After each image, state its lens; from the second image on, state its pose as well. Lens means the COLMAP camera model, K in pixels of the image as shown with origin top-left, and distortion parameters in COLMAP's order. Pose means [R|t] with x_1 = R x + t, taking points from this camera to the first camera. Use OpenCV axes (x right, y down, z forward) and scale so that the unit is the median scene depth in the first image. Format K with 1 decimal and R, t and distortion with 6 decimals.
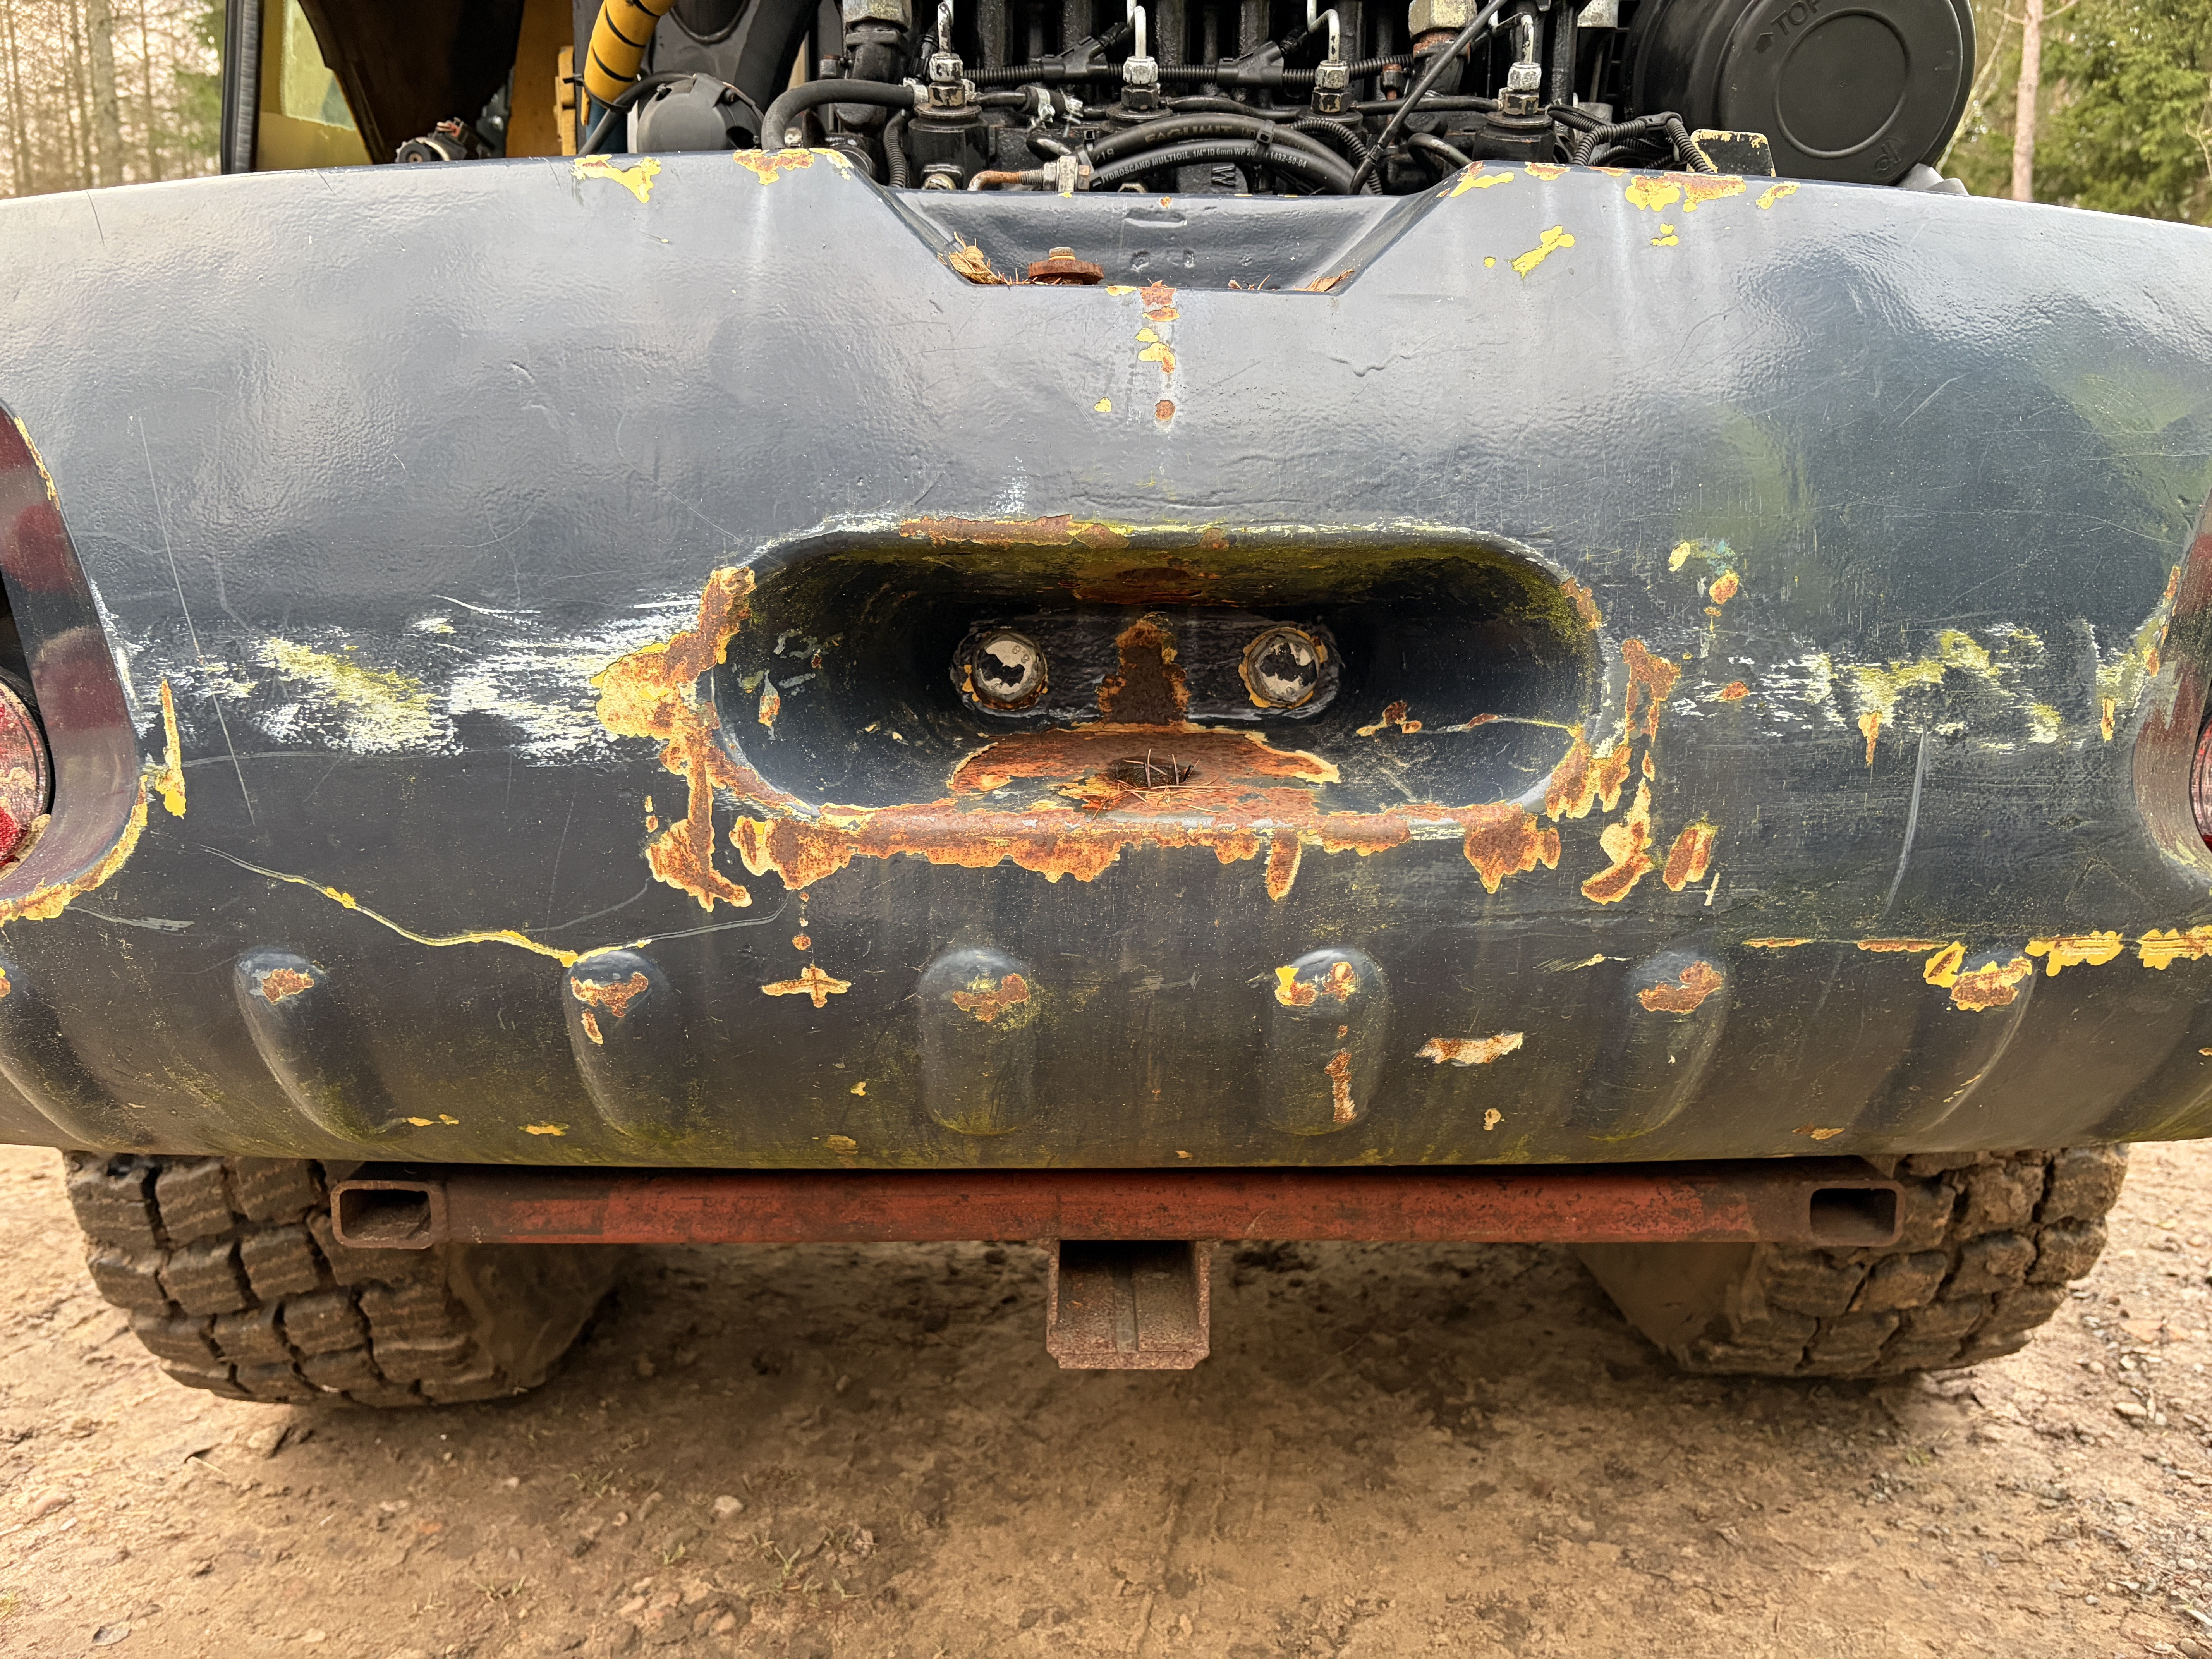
lens RADIAL K [[1670.9, 0, 1111.6], [0, 1670.9, 829.1], [0, 0, 1]] dist [0.039681, -0.037586]
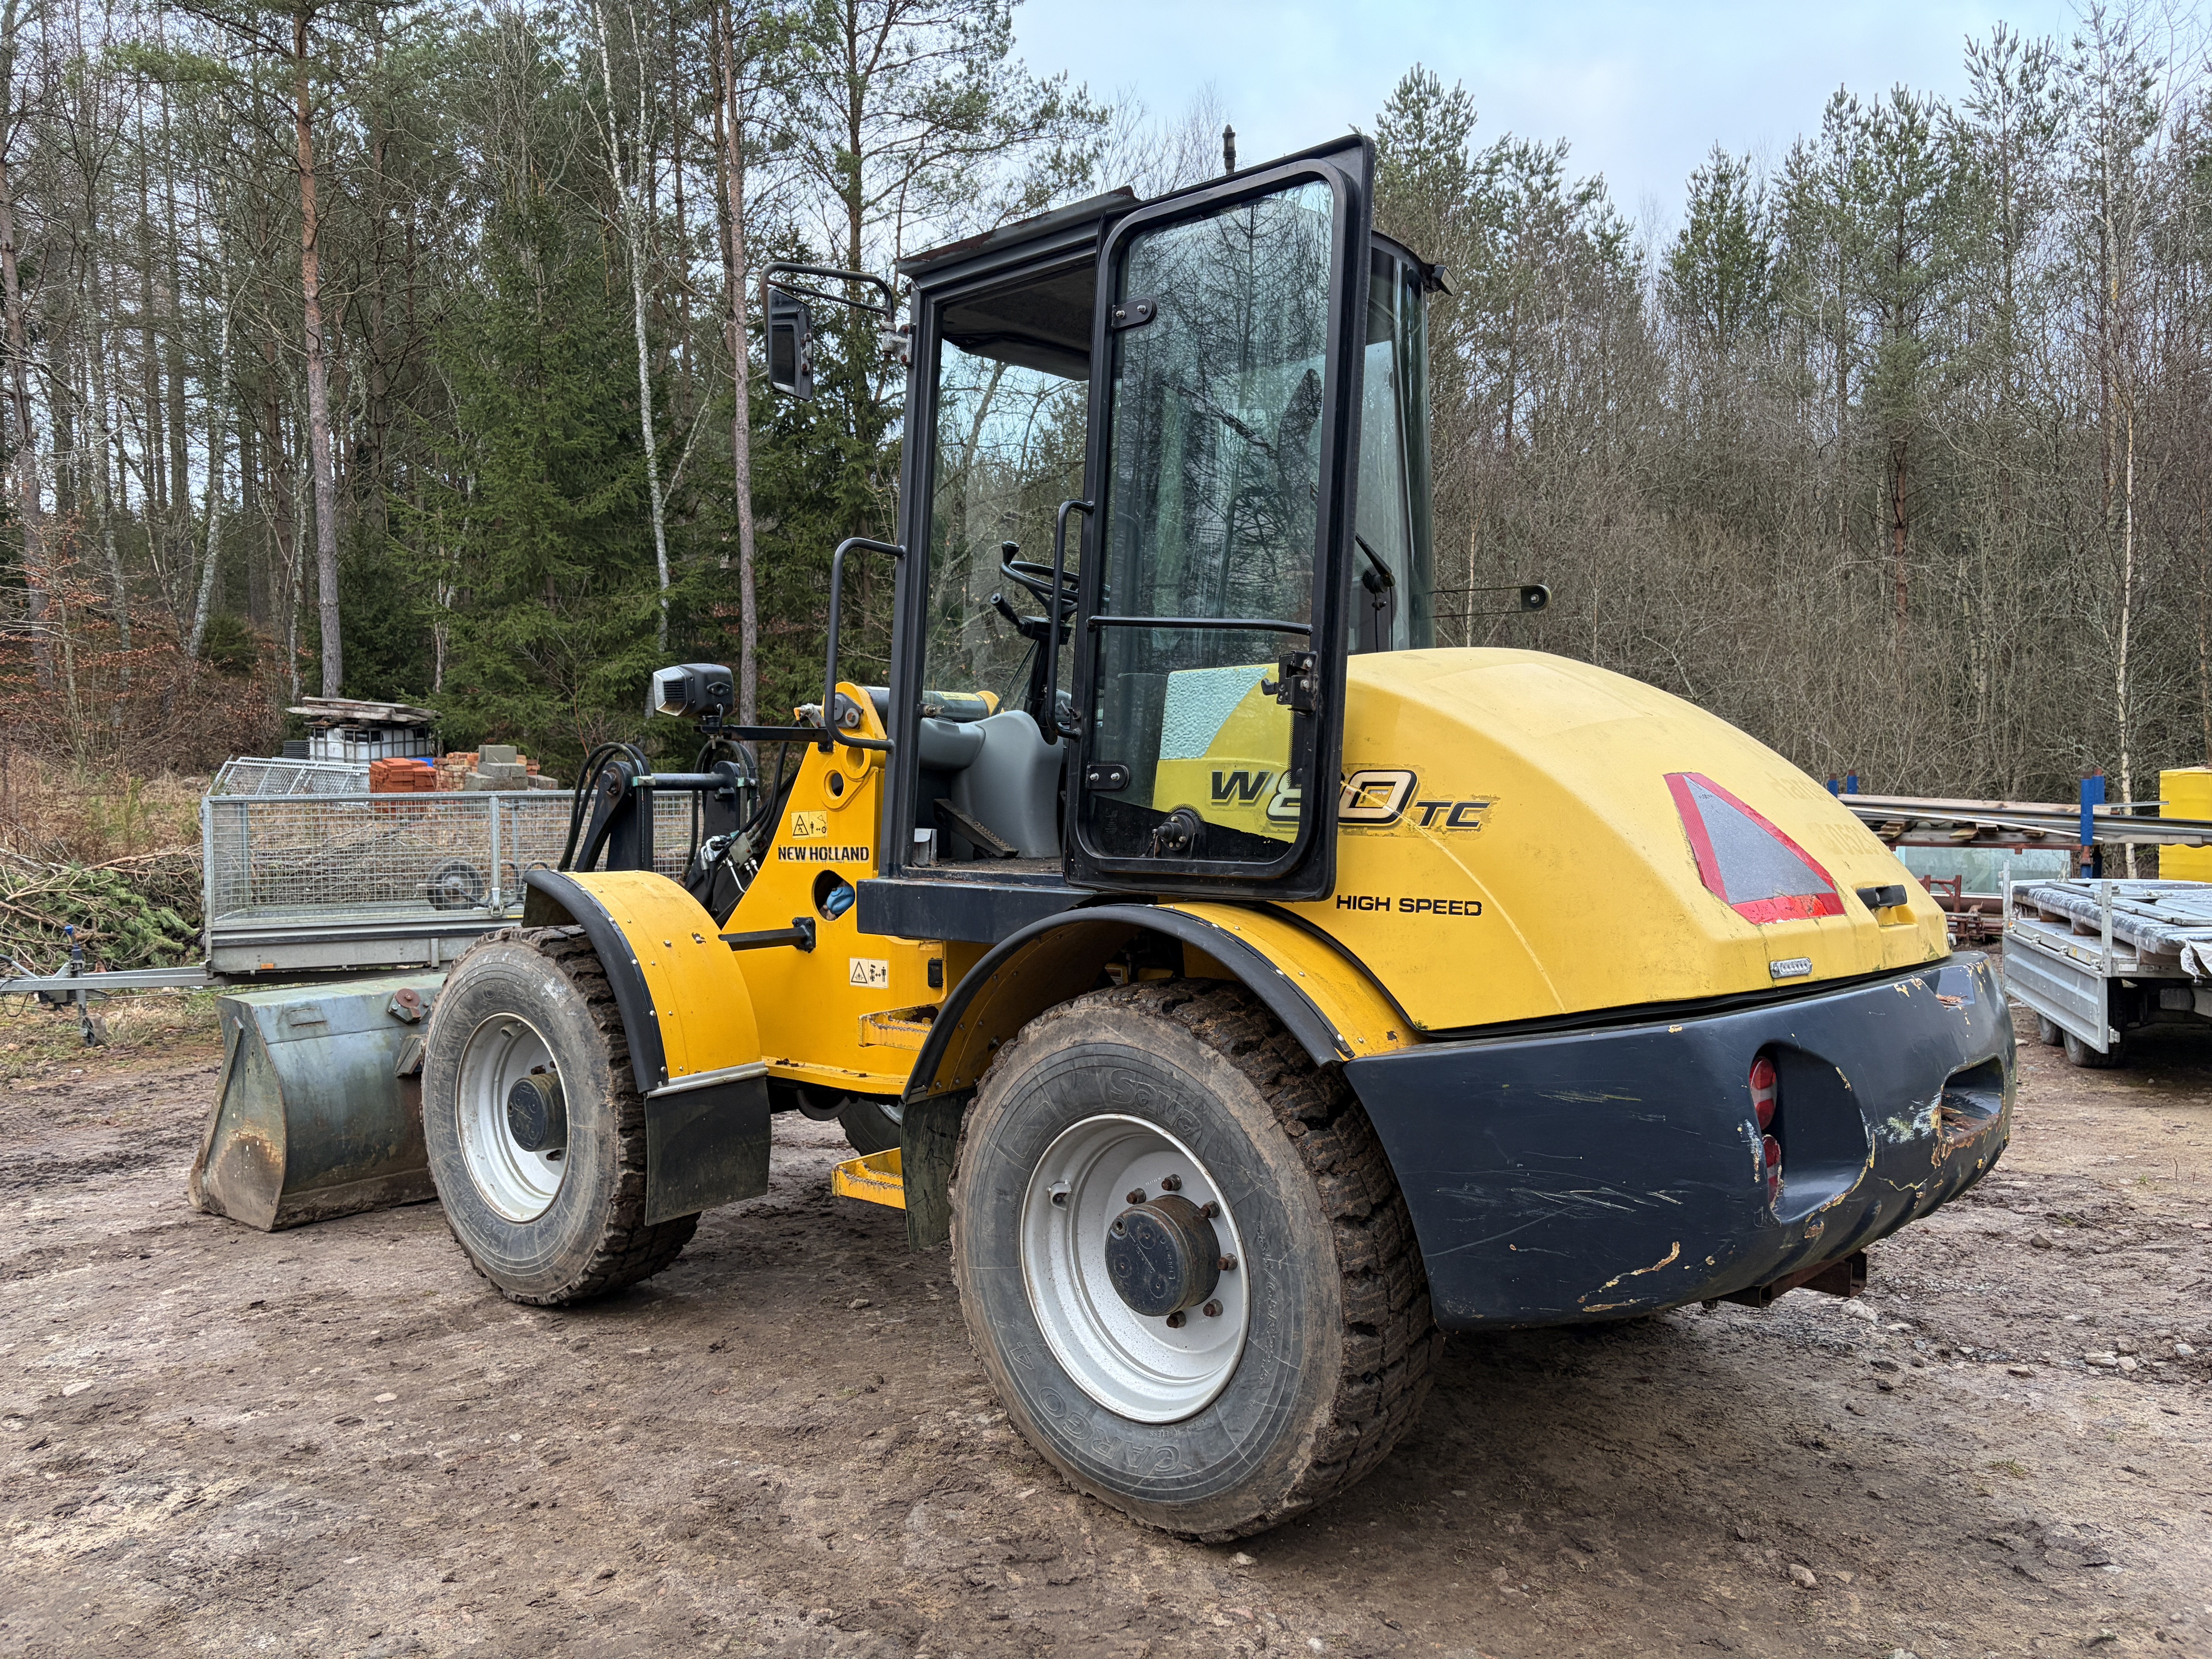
lens RADIAL K [[1670.9, 0, 1111.6], [0, 1670.9, 829.1], [0, 0, 1]] dist [0.039681, -0.037586]
pose [[0.691592, -0.029127, 0.721701, -2.090758], [0.113002, 0.991246, -0.068282, -0.328081], [-0.713394, 0.128777, 0.688829, -0.229599]]
